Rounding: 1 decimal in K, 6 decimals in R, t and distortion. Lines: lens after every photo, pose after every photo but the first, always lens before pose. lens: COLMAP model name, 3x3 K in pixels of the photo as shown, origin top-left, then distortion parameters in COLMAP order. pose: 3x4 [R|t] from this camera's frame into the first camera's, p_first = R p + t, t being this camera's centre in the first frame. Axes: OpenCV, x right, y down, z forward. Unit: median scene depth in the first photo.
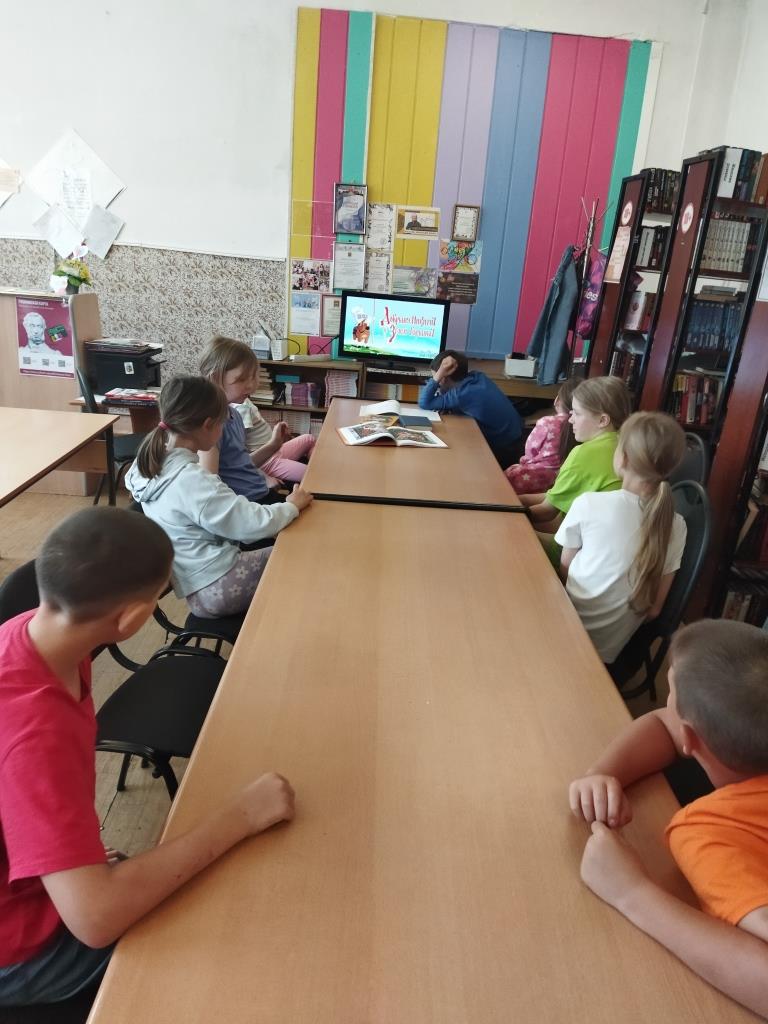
lens RADIAL K [[765.3, 0, 384.0], [0, 765.3, 512.0], [0, 0, 1]] dist [0.108231, -0.191841]
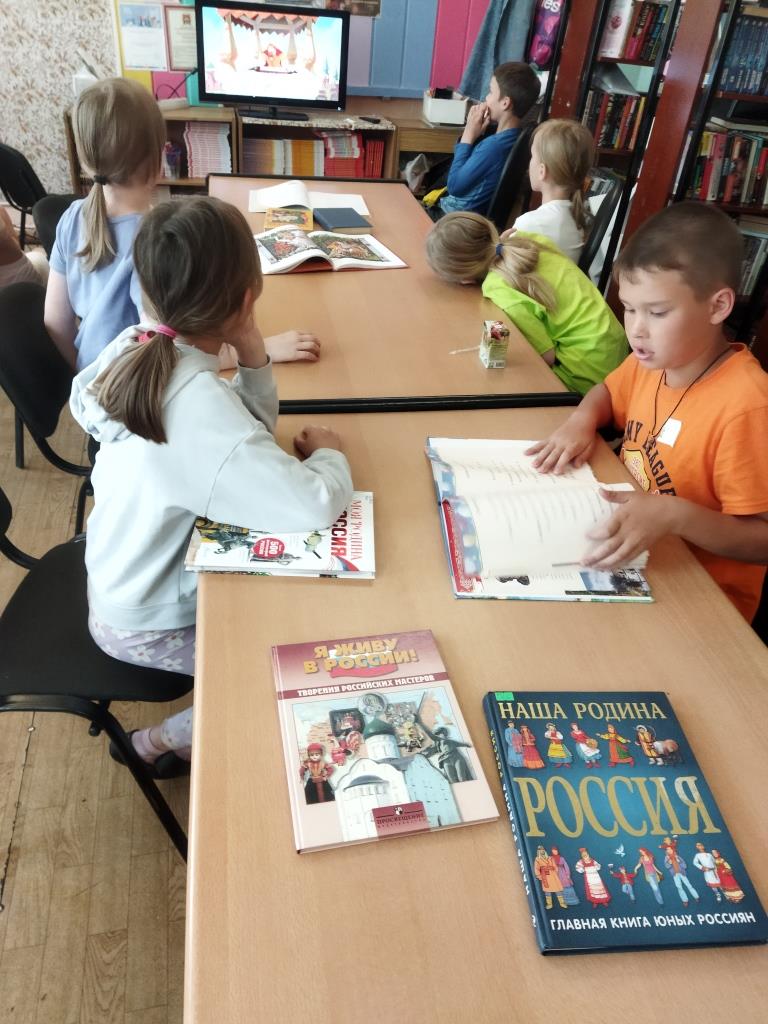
lens RADIAL K [[778.6, 0, 384.0], [0, 778.6, 512.0], [0, 0, 1]] dist [-0.009200, -0.012318]
pose [[0.984376, -0.106224, 0.140429, -0.034524], [0.057780, 0.948242, 0.312249, -0.059094], [-0.166329, -0.299256, 0.939564, 0.189762]]
